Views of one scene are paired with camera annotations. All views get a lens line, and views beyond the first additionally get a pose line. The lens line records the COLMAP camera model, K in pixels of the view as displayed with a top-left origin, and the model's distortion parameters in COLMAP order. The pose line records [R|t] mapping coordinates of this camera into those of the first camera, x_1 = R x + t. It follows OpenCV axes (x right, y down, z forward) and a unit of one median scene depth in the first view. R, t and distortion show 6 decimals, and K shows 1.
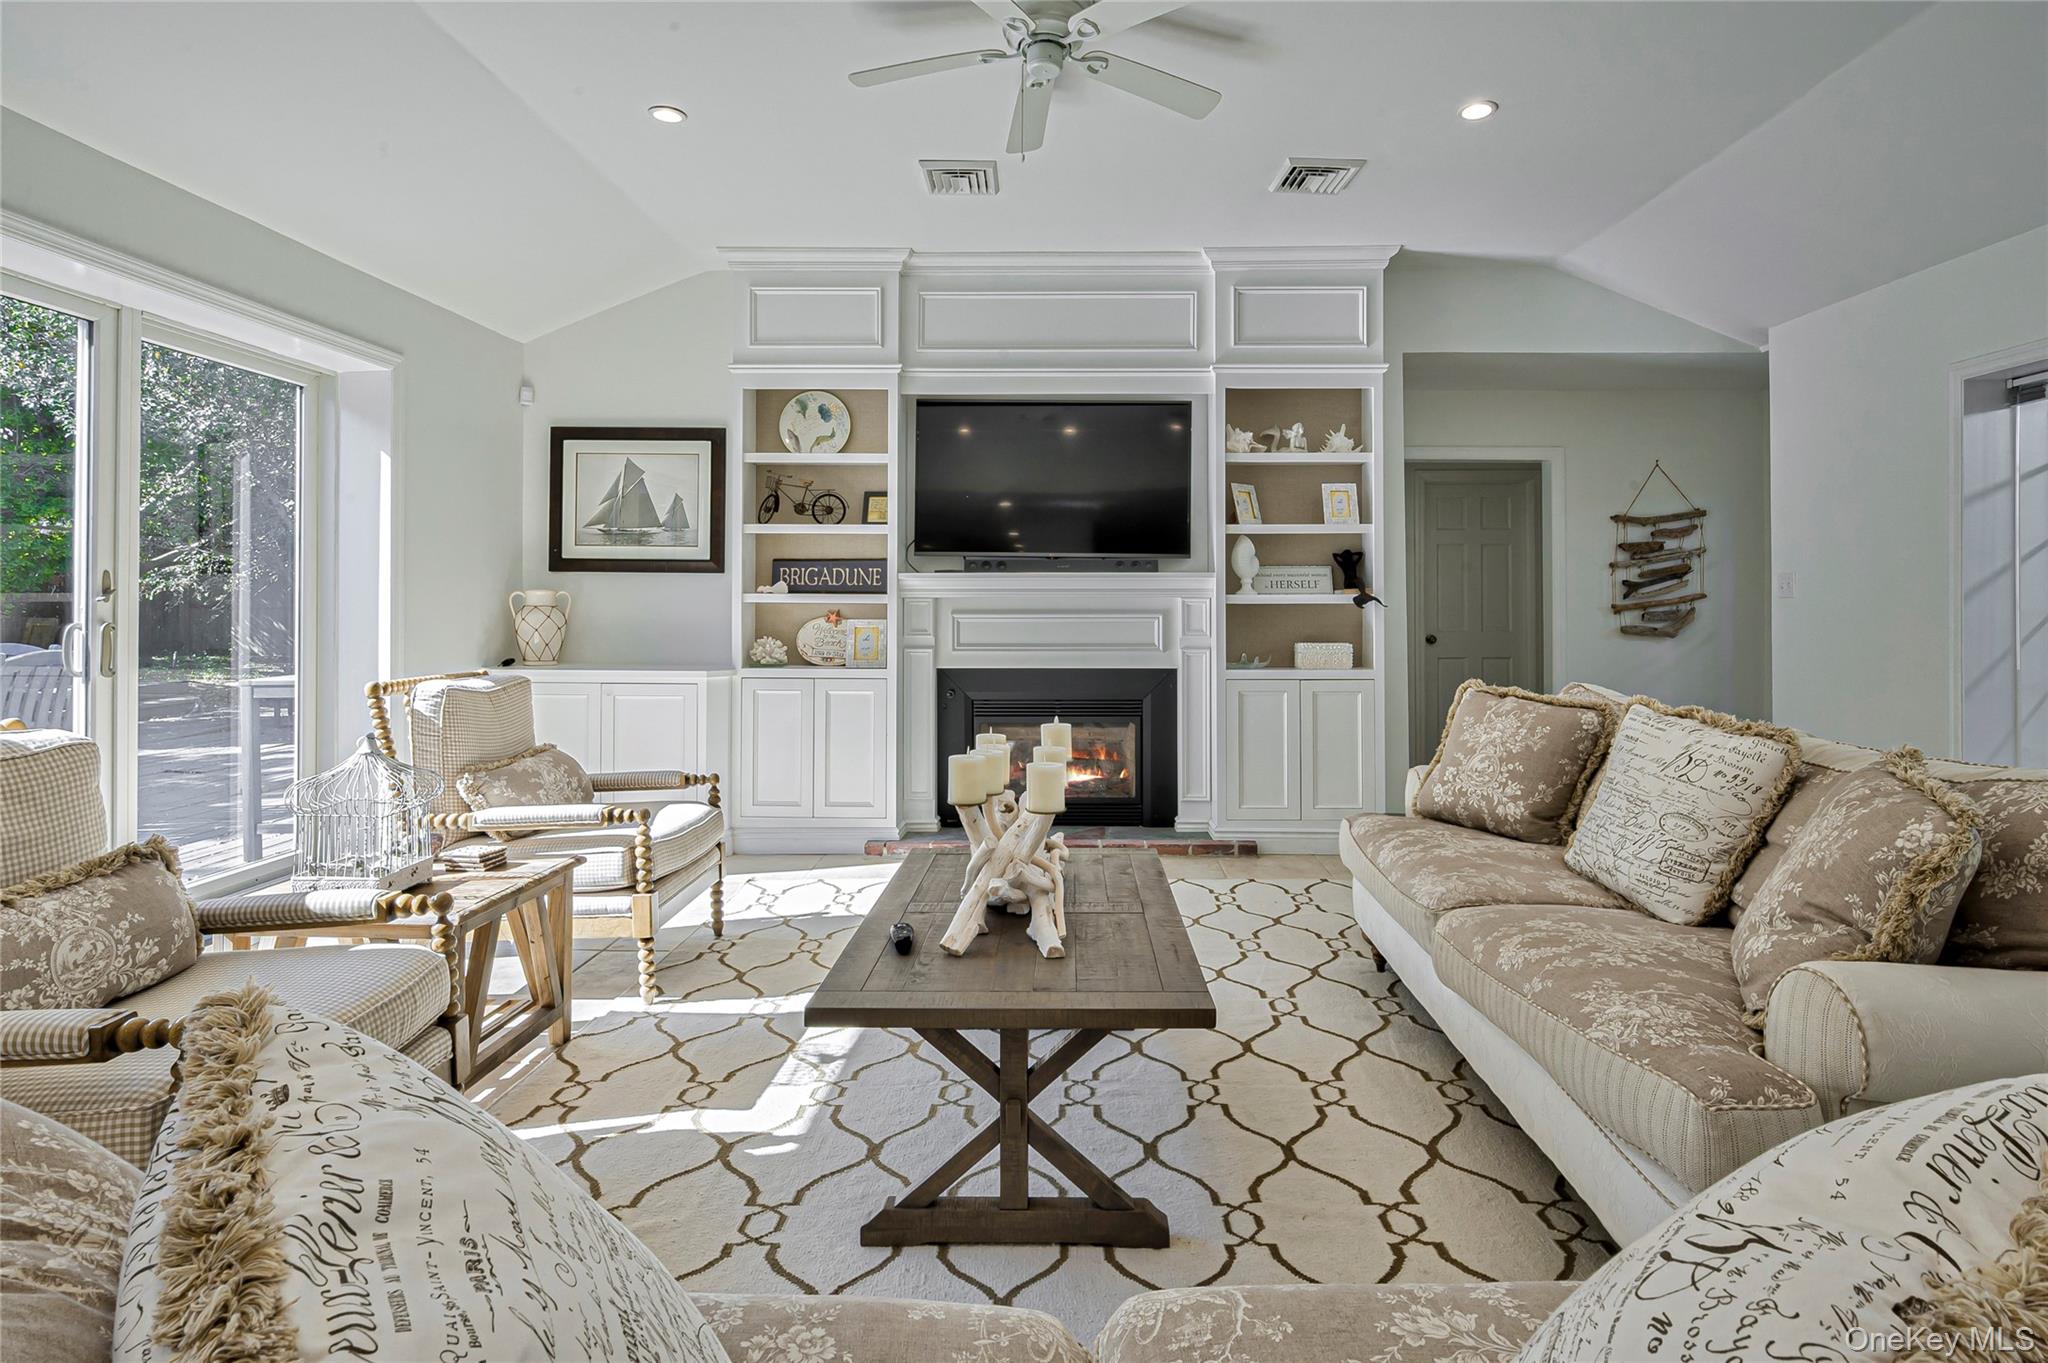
lens RADIAL K [[1084.0, 0, 1028.0], [0, 1084.0, 598.7], [0, 0, 1]] dist [0.000350, -0.001118]
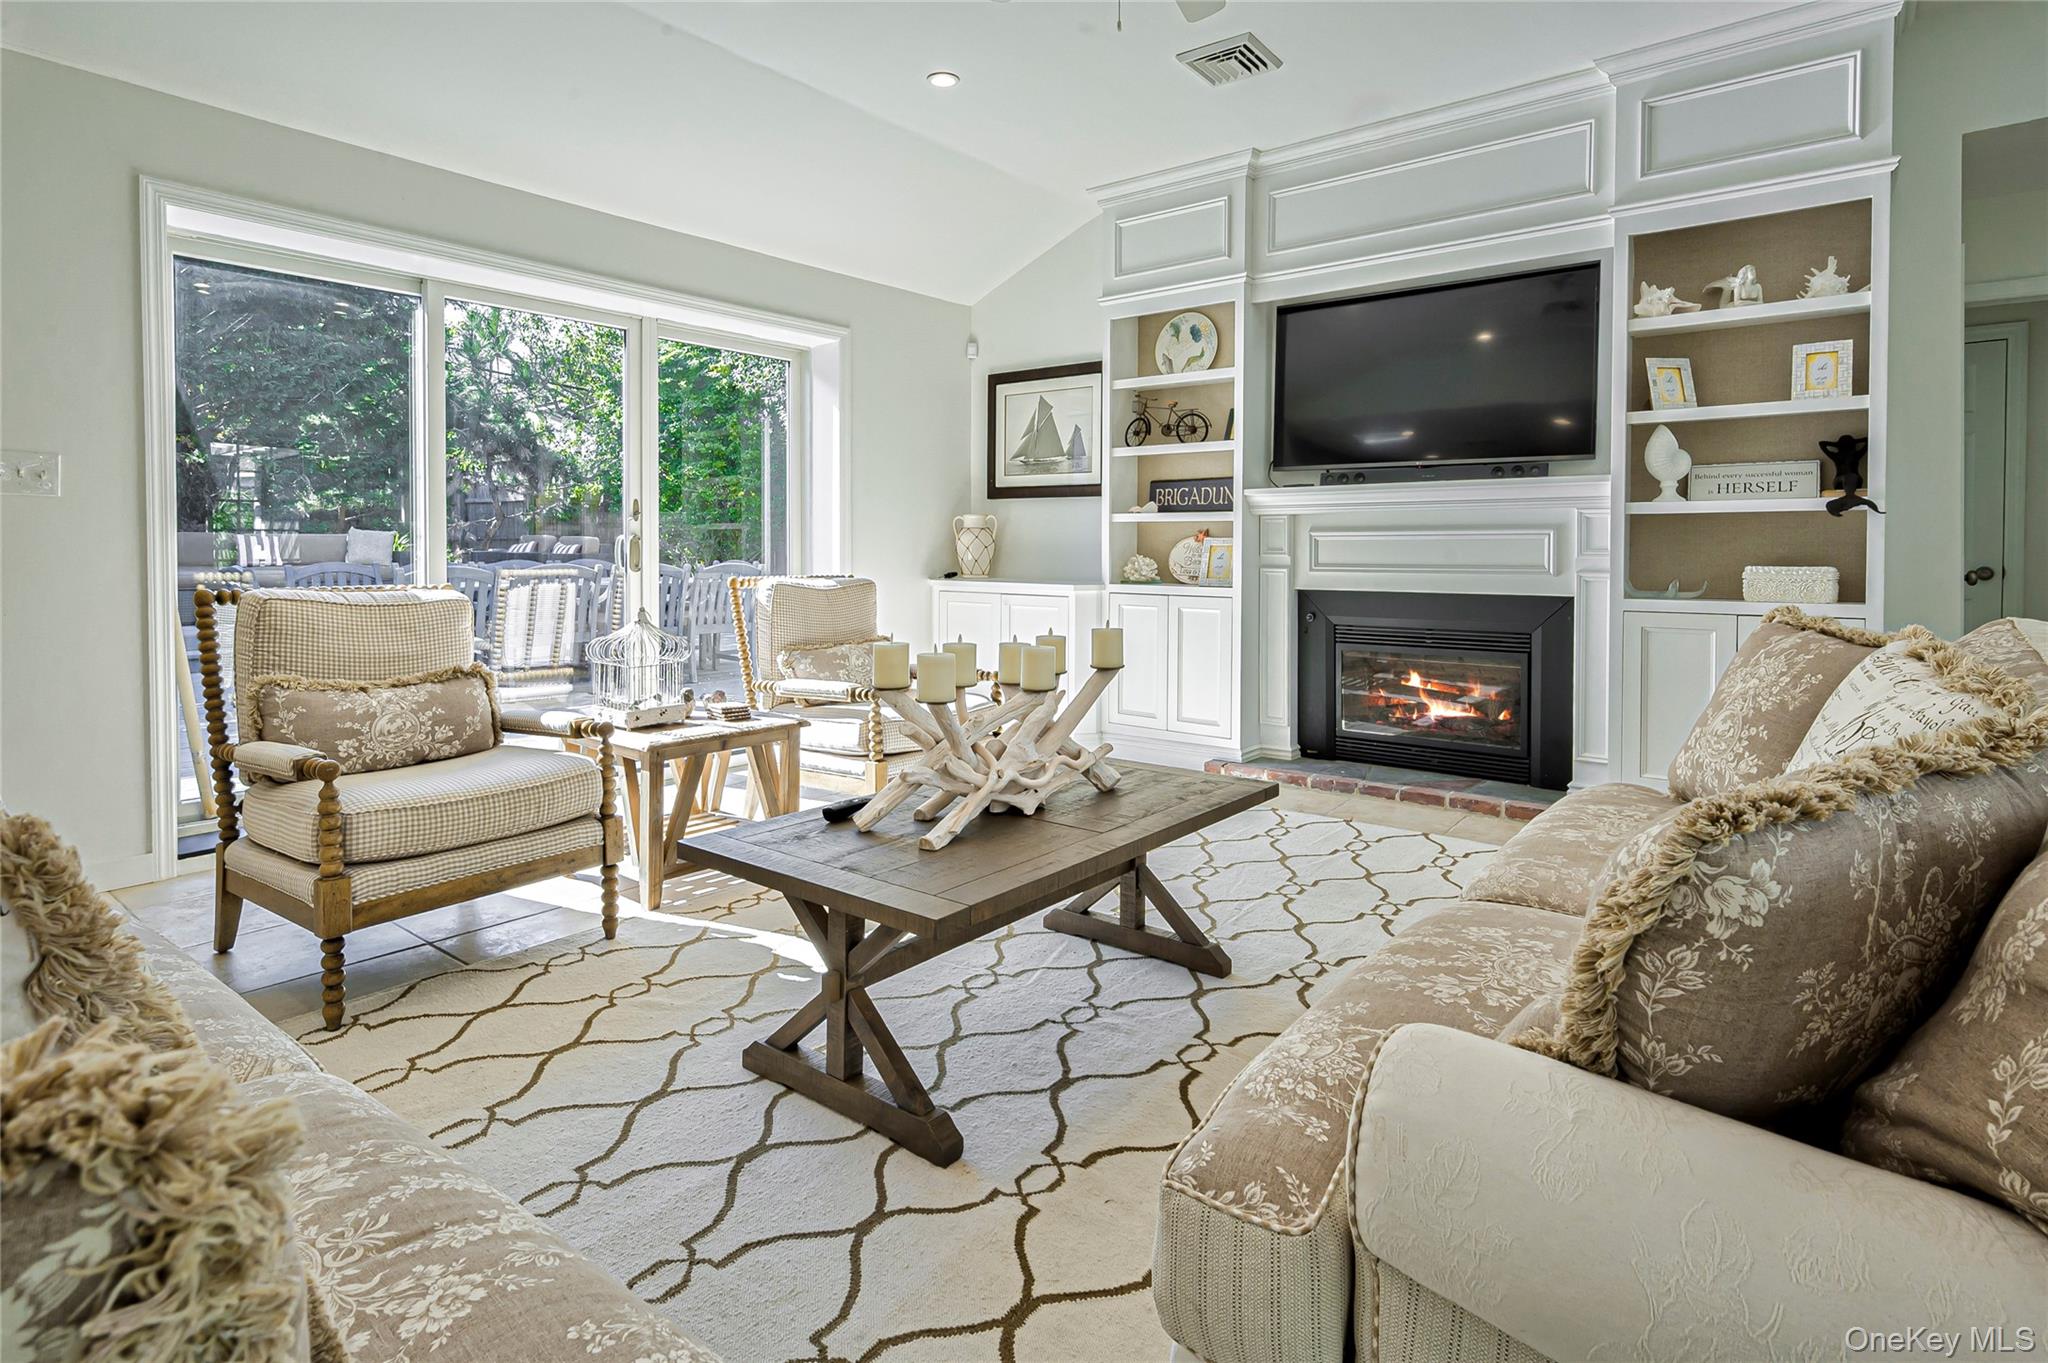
lens RADIAL K [[1046.8, 0, 1023.7], [0, 1046.8, 566.0], [0, 0, 1]] dist [-0.000111, -0.001701]
pose [[0.788805, 0.011023, -0.614545, 0.297578], [0.003217, 0.999751, 0.022063, 0.023576], [0.614636, -0.019380, 0.788573, 0.137096]]
